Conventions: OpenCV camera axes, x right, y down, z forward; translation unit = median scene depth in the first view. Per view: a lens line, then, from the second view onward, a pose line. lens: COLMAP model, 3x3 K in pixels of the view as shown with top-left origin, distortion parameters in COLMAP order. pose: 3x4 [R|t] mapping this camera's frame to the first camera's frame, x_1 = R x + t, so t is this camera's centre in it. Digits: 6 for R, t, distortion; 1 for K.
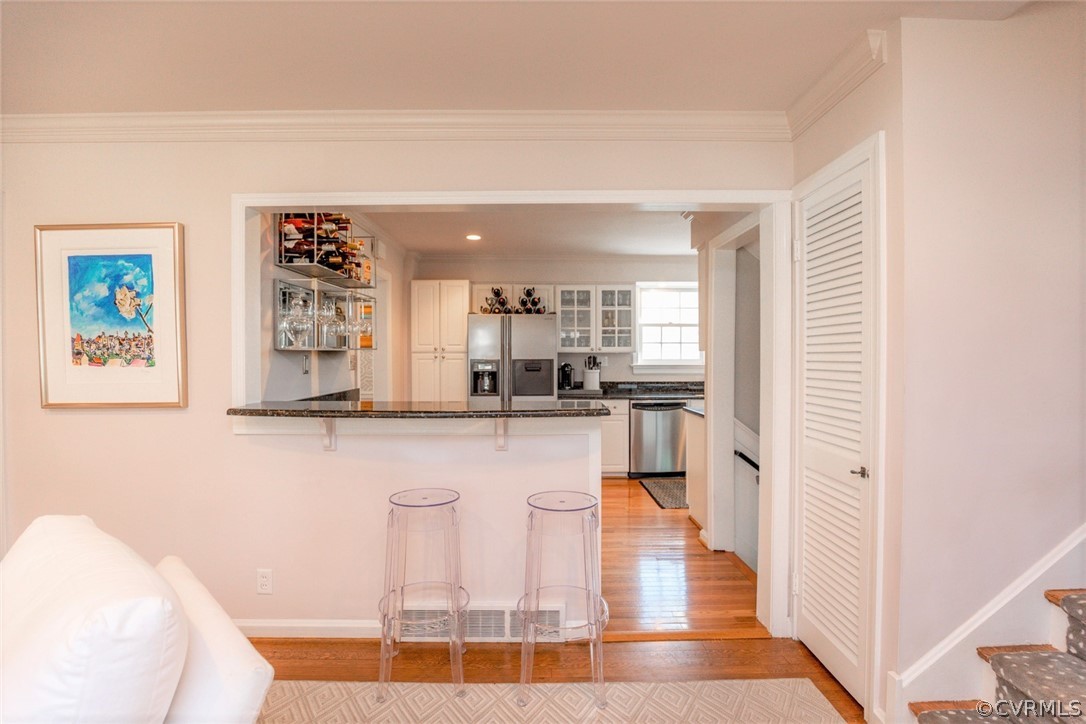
lens RADIAL K [[506.7, 0, 542.5], [0, 506.7, 361.7], [0, 0, 1]] dist [-0.033314, 0.001448]
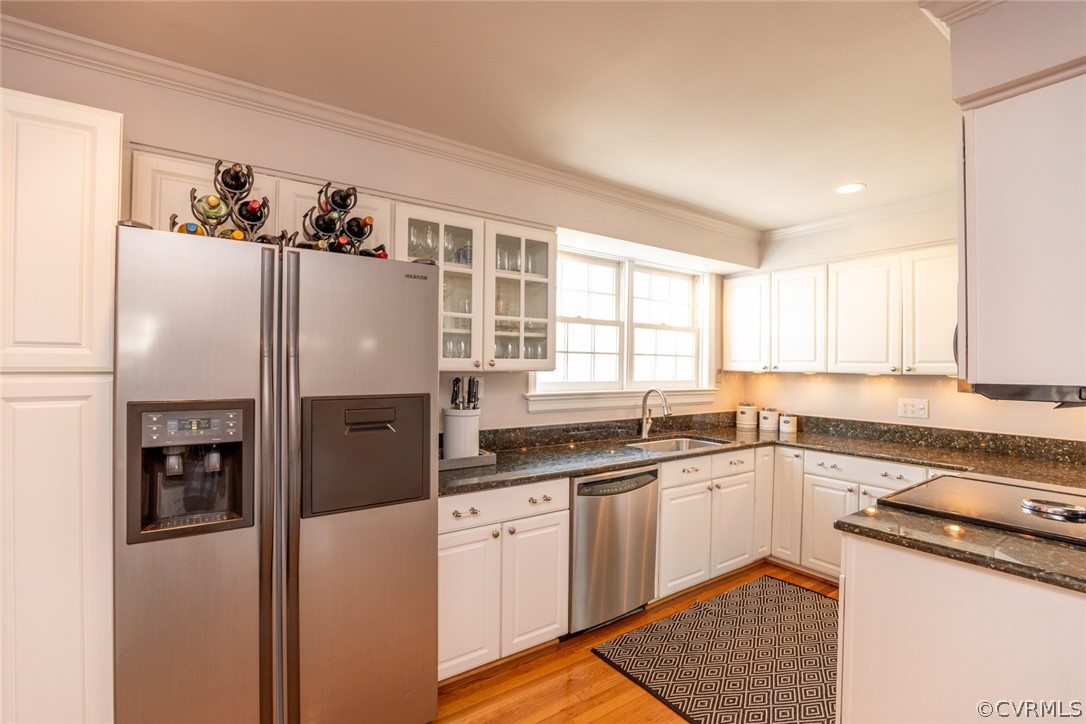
lens RADIAL K [[506.7, 0, 550.8], [0, 506.7, 366.7], [0, 0, 1]] dist [-0.033314, 0.001448]
pose [[0.829742, 0.010300, 0.558052, -0.092449], [-0.007213, 0.999944, -0.007731, -0.018982], [-0.558100, 0.002389, 0.829770, 0.601460]]
